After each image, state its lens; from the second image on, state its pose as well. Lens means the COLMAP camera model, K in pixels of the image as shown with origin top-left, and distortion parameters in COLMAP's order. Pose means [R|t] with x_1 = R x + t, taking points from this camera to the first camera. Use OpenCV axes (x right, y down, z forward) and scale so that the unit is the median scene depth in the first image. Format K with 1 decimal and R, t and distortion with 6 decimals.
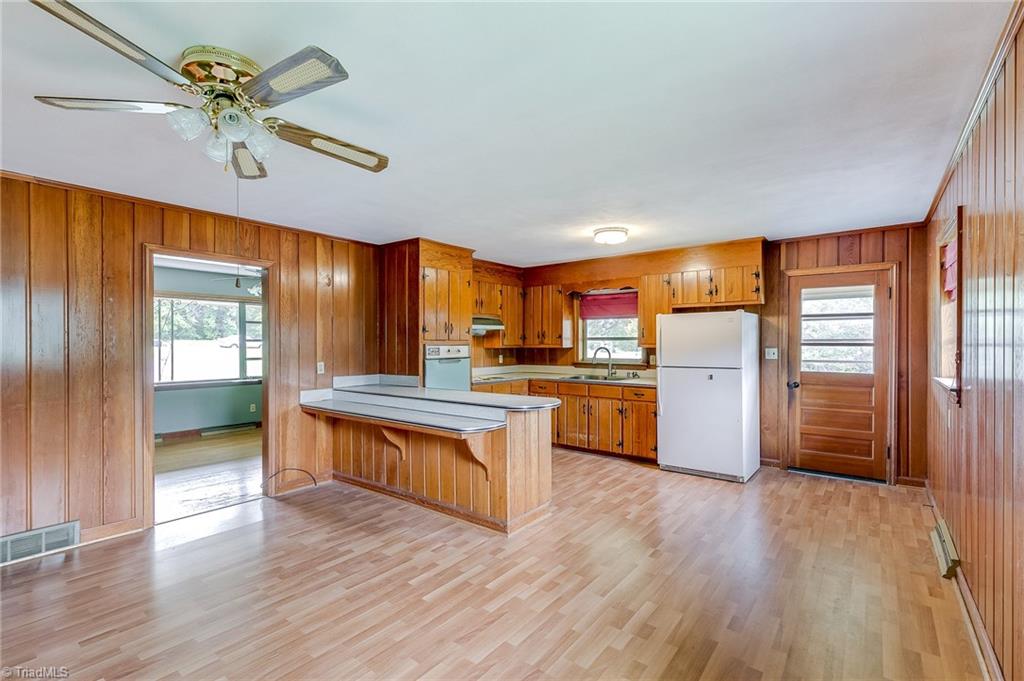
lens RADIAL K [[460.2, 0, 516.8], [0, 460.2, 339.2], [0, 0, 1]] dist [0.002928, -0.000196]
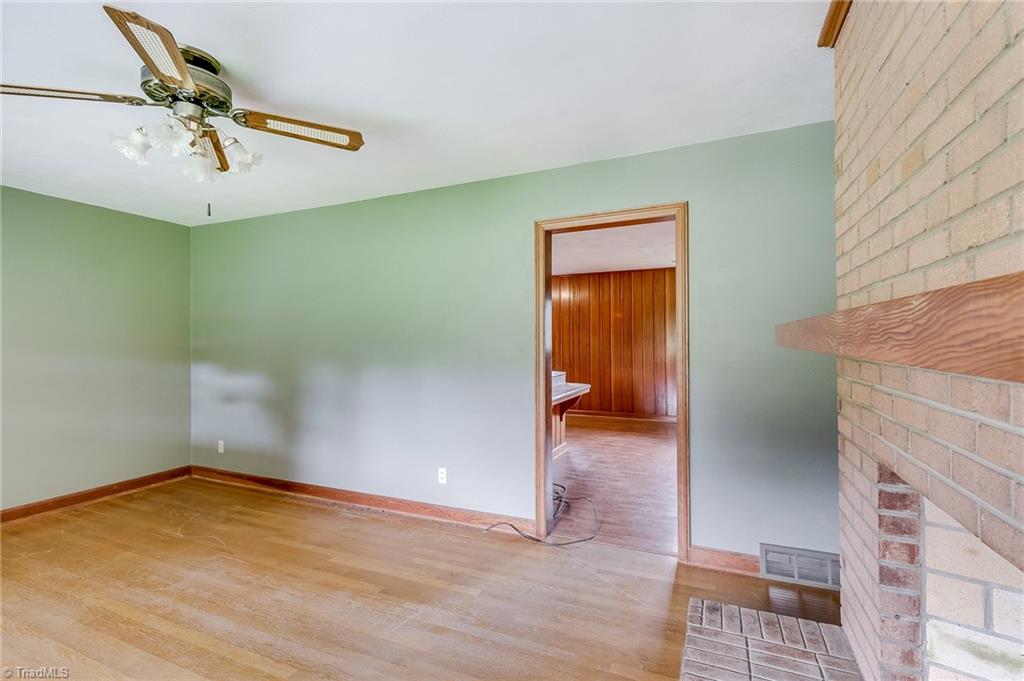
lens RADIAL K [[460.2, 0, 516.8], [0, 460.2, 339.2], [0, 0, 1]] dist [0.002928, -0.000196]
pose [[-0.249094, 0.007777, 0.968448, -1.204750], [-0.005360, 0.999941, -0.009409, 0.028910], [-0.968464, -0.007534, -0.249038, 1.191681]]
